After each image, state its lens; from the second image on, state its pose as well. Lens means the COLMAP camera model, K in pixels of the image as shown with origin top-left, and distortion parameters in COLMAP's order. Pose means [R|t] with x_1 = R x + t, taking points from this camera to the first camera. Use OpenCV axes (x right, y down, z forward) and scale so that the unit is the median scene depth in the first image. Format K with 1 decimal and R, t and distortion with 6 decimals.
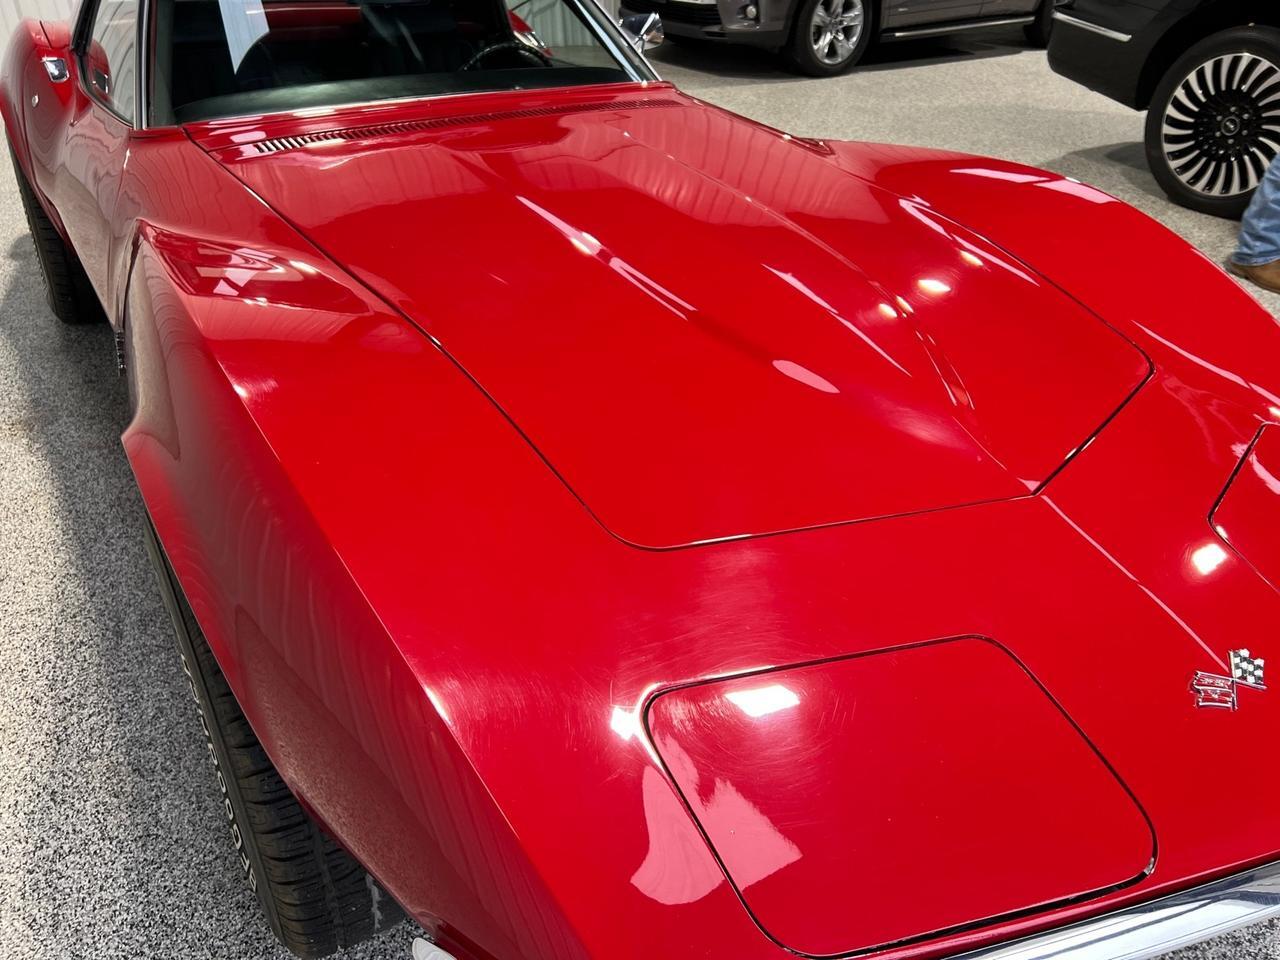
lens RADIAL K [[958.3, 0, 641.2], [0, 958.3, 475.9], [0, 0, 1]] dist [0.049435, -0.058830]
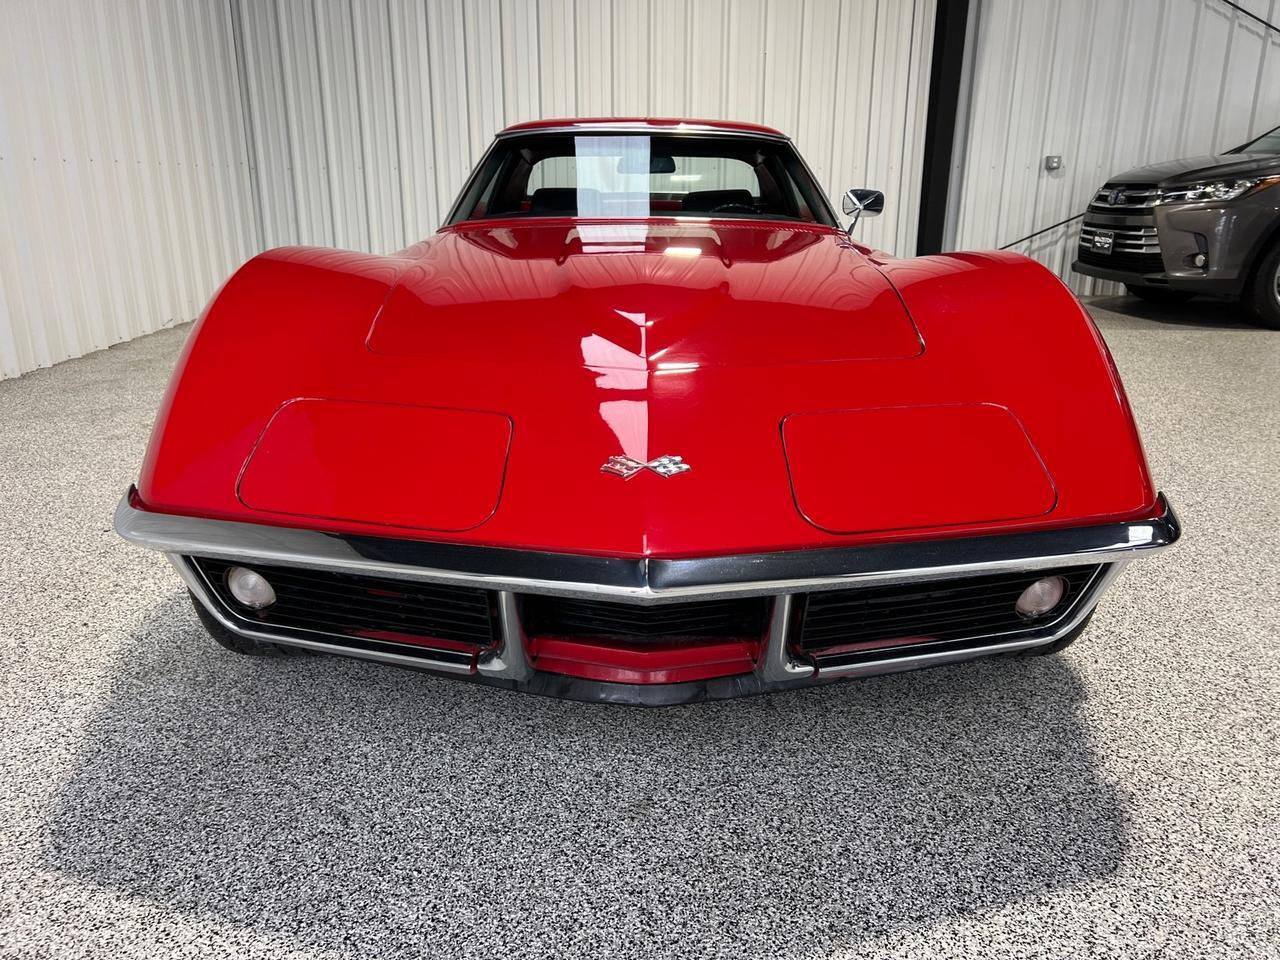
lens RADIAL K [[958.3, 0, 641.2], [0, 958.3, 475.9], [0, 0, 1]] dist [0.049435, -0.058830]
pose [[0.841777, 0.140942, -0.521102, 0.758642], [-0.276046, 0.941945, -0.191151, 0.279397], [0.463908, 0.304755, 0.831813, -0.024453]]
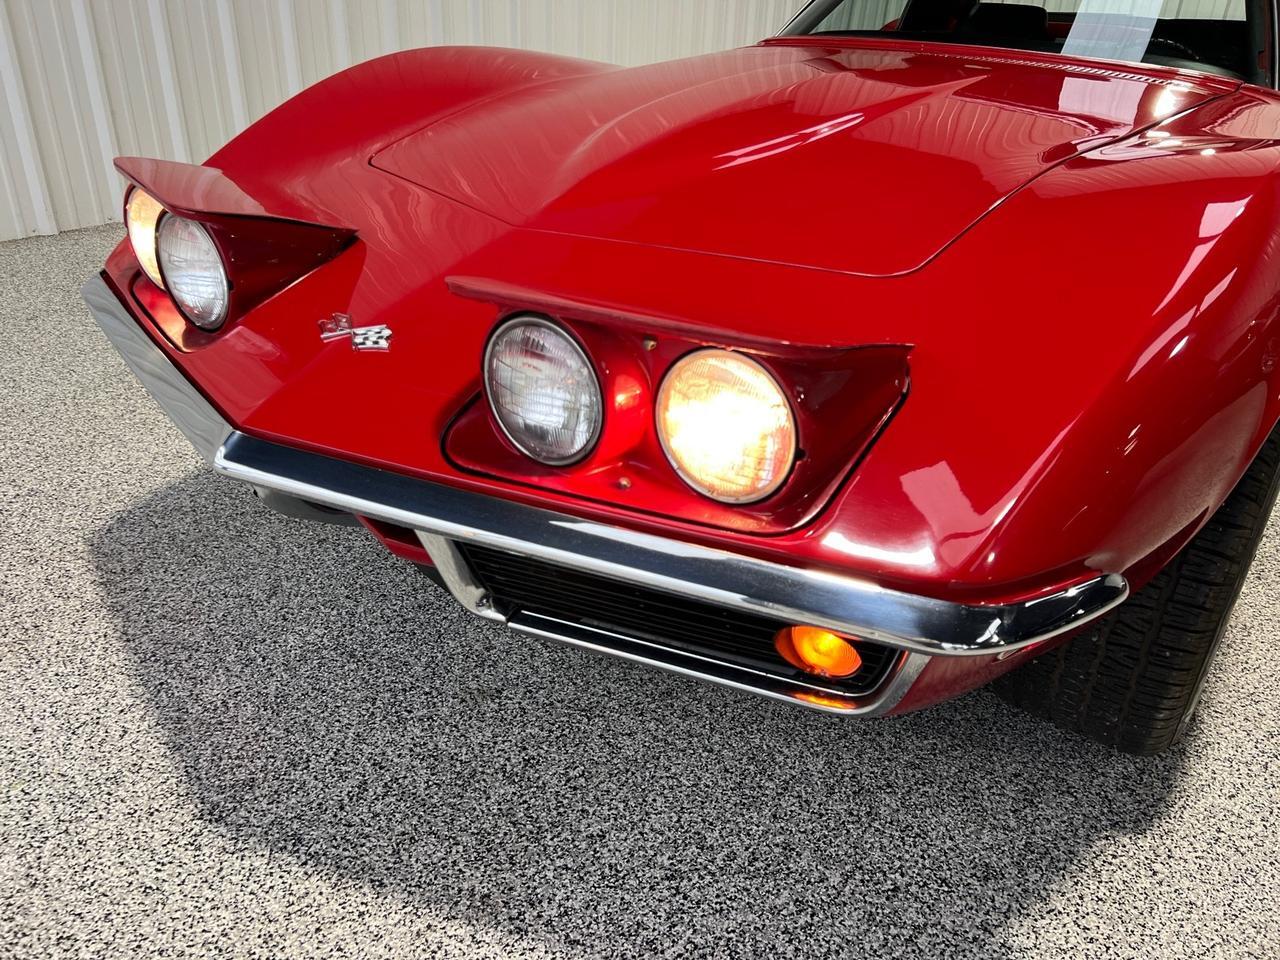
lens RADIAL K [[958.3, 0, 641.2], [0, 958.3, 475.9], [0, 0, 1]] dist [0.049435, -0.058830]
pose [[0.367639, 0.424451, -0.827456, 1.026586], [-0.527023, 0.828186, 0.190669, -0.019911], [0.766217, 0.365991, 0.528169, 0.440669]]
